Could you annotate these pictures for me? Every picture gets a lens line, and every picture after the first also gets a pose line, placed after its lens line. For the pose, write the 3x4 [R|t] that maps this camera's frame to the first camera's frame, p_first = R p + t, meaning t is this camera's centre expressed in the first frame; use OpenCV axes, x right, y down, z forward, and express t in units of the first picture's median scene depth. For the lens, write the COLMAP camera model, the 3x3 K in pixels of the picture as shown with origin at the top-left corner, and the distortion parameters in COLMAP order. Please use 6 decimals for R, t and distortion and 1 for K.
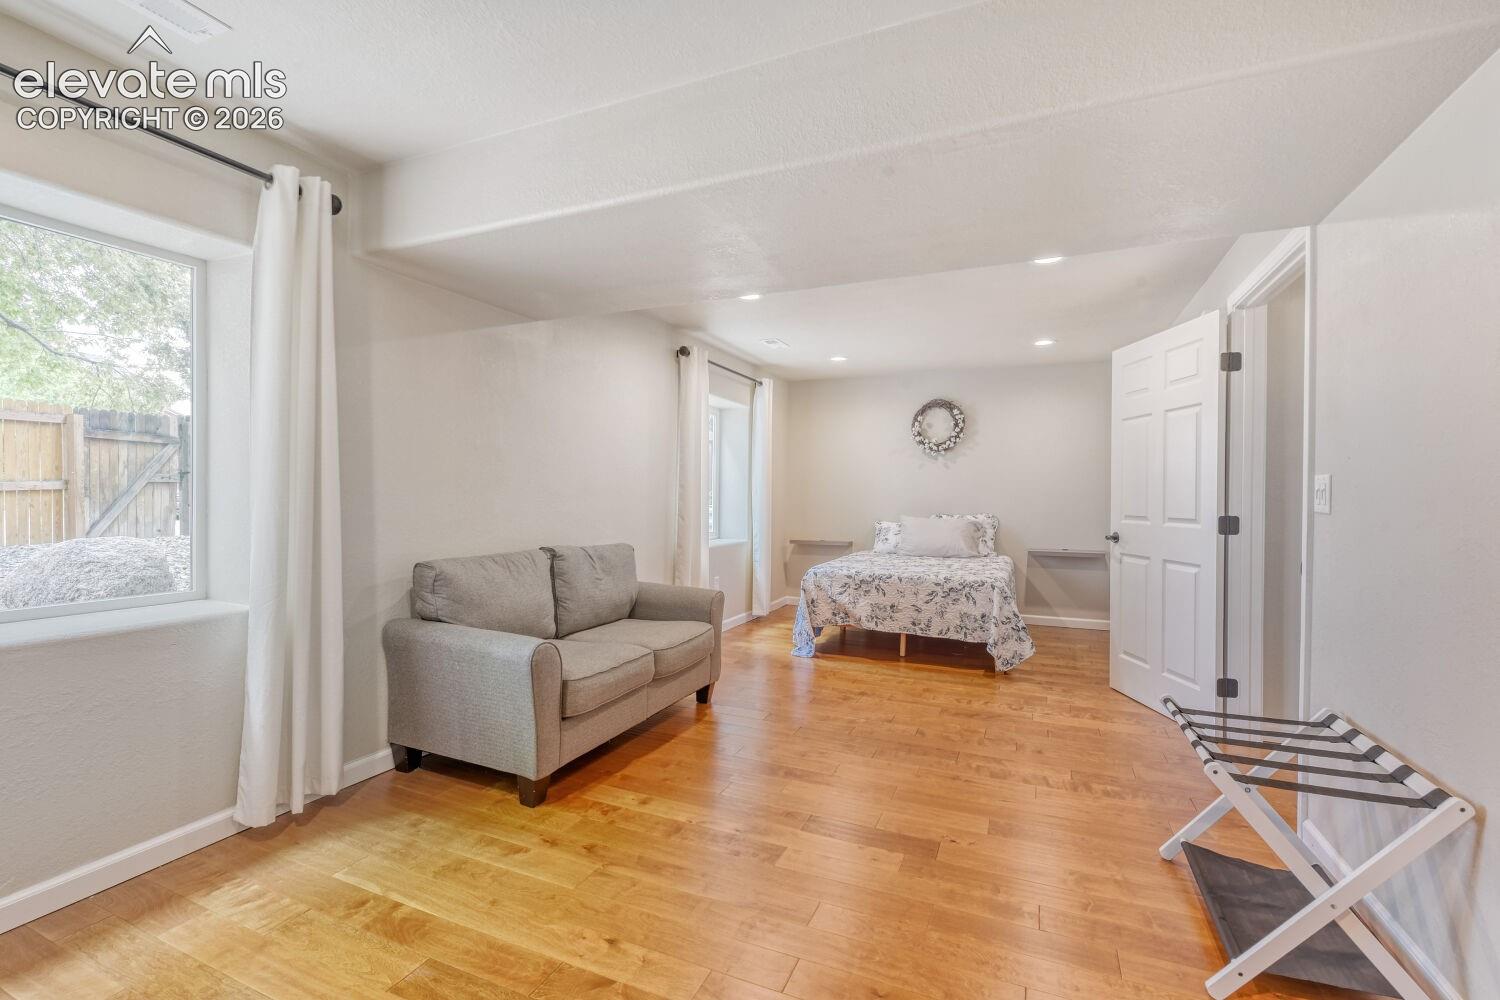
lens RADIAL K [[658.6, 0, 754.0], [0, 658.6, 499.6], [0, 0, 1]] dist [-0.000006, -0.003163]
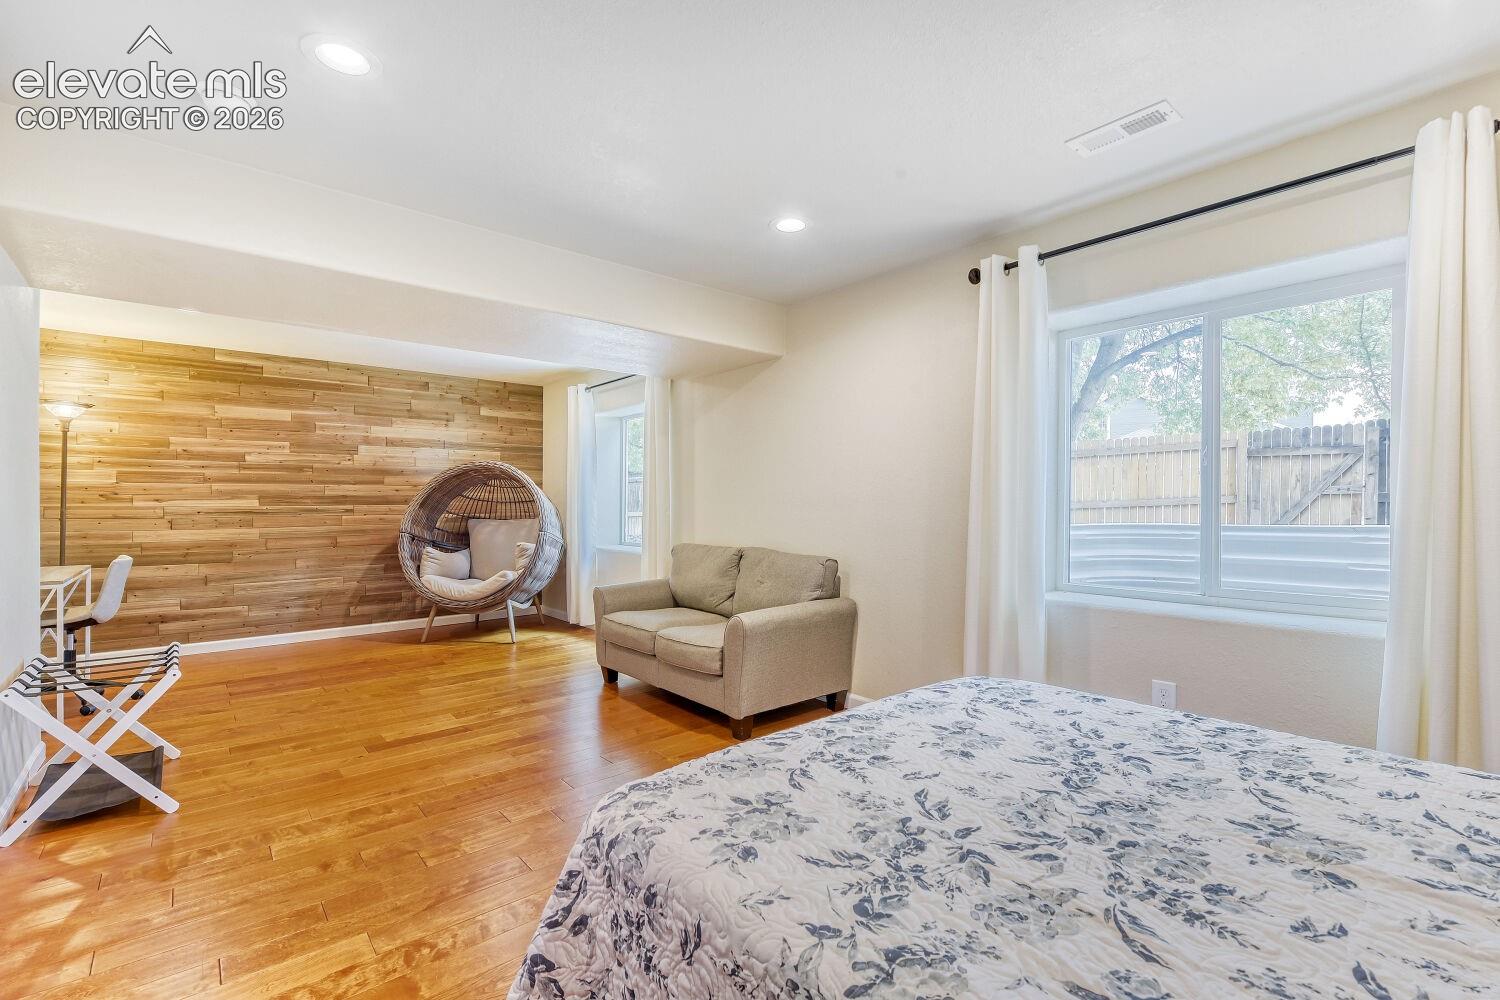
lens RADIAL K [[658.6, 0, 755.7], [0, 658.6, 504.3], [0, 0, 1]] dist [-0.000006, -0.003163]
pose [[-0.434882, -0.006911, -0.900461, 0.918382], [-0.010358, 0.999943, -0.002672, -0.003082], [0.900428, 0.008164, -0.434929, 1.815479]]
